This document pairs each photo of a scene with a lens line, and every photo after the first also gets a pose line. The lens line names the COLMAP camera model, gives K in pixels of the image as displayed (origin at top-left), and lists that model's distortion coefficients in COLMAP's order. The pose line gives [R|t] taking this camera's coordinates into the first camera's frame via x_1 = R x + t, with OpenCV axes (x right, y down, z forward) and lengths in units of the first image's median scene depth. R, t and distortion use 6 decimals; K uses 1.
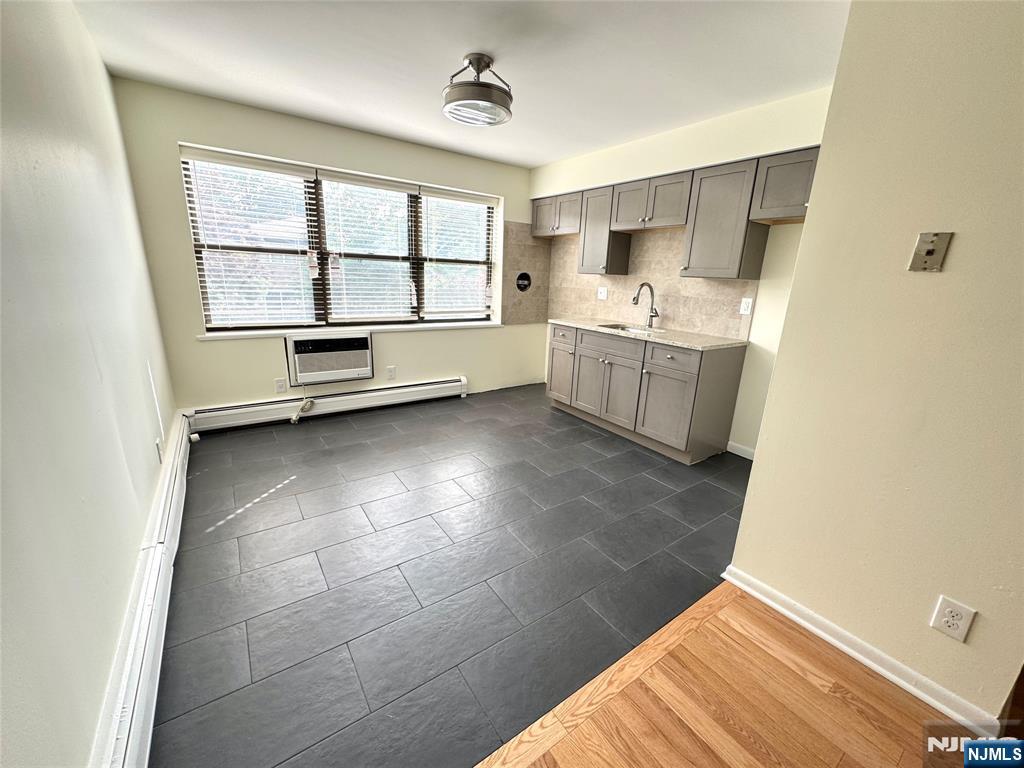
lens RADIAL K [[409.7, 0, 512.0], [0, 409.7, 384.0], [0, 0, 1]] dist [-0.002197, 0.000329]
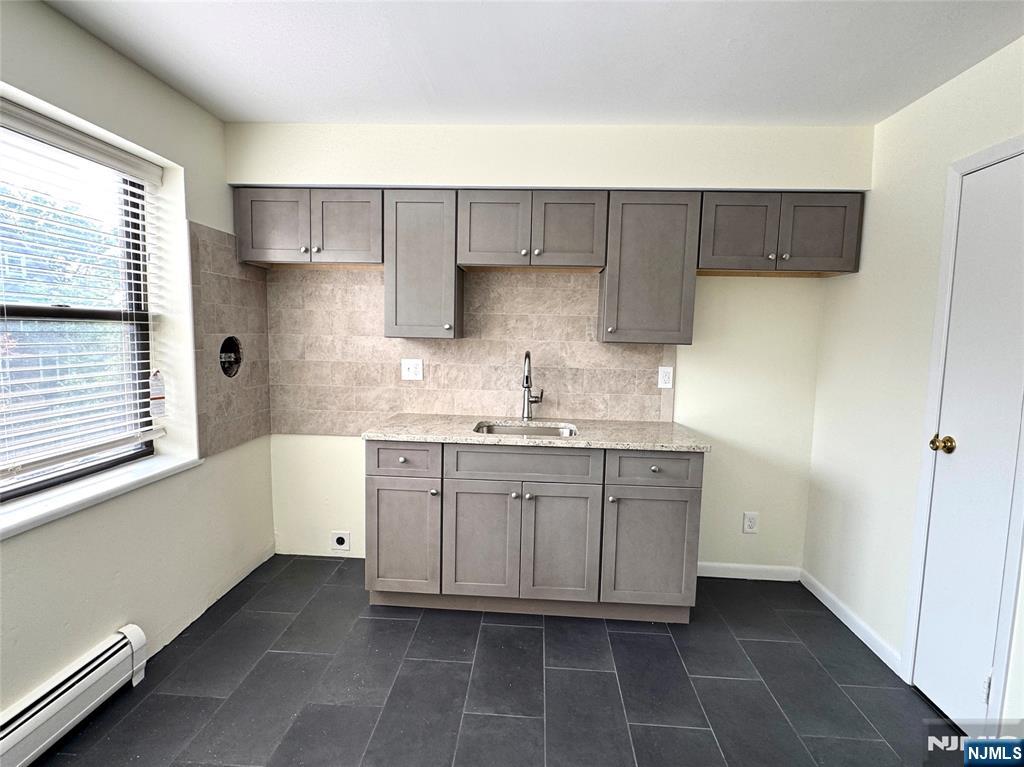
lens RADIAL K [[535.7, 0, 508.7], [0, 535.7, 383.6], [0, 0, 1]] dist [-0.001483, 0.000025]
pose [[0.621736, -0.102207, 0.776529, -0.304660], [0.206836, 0.977679, -0.036923, -0.167358], [-0.755422, 0.183571, 0.628998, 0.498495]]
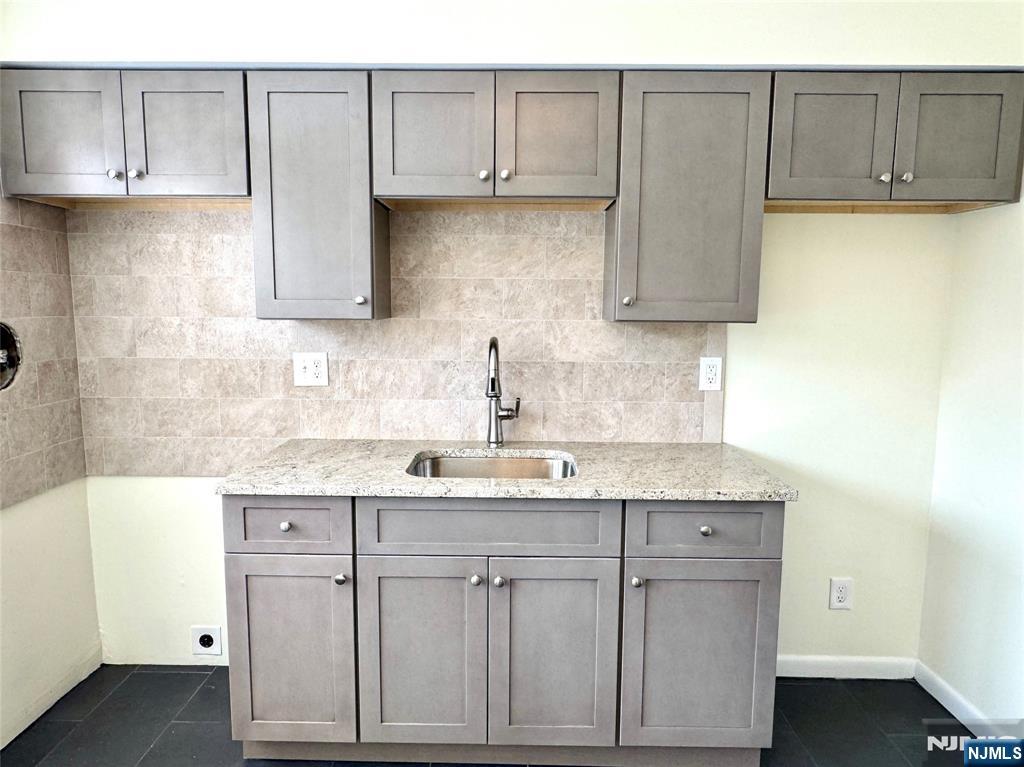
lens RADIAL K [[680.3, 0, 507.6], [0, 680.3, 386.9], [0, 0, 1]] dist [-0.003498, 0.000763]
pose [[0.584025, -0.135509, 0.800345, -0.169789], [0.228483, 0.973546, -0.001893, -0.188628], [-0.778916, 0.183971, 0.599537, 0.587975]]
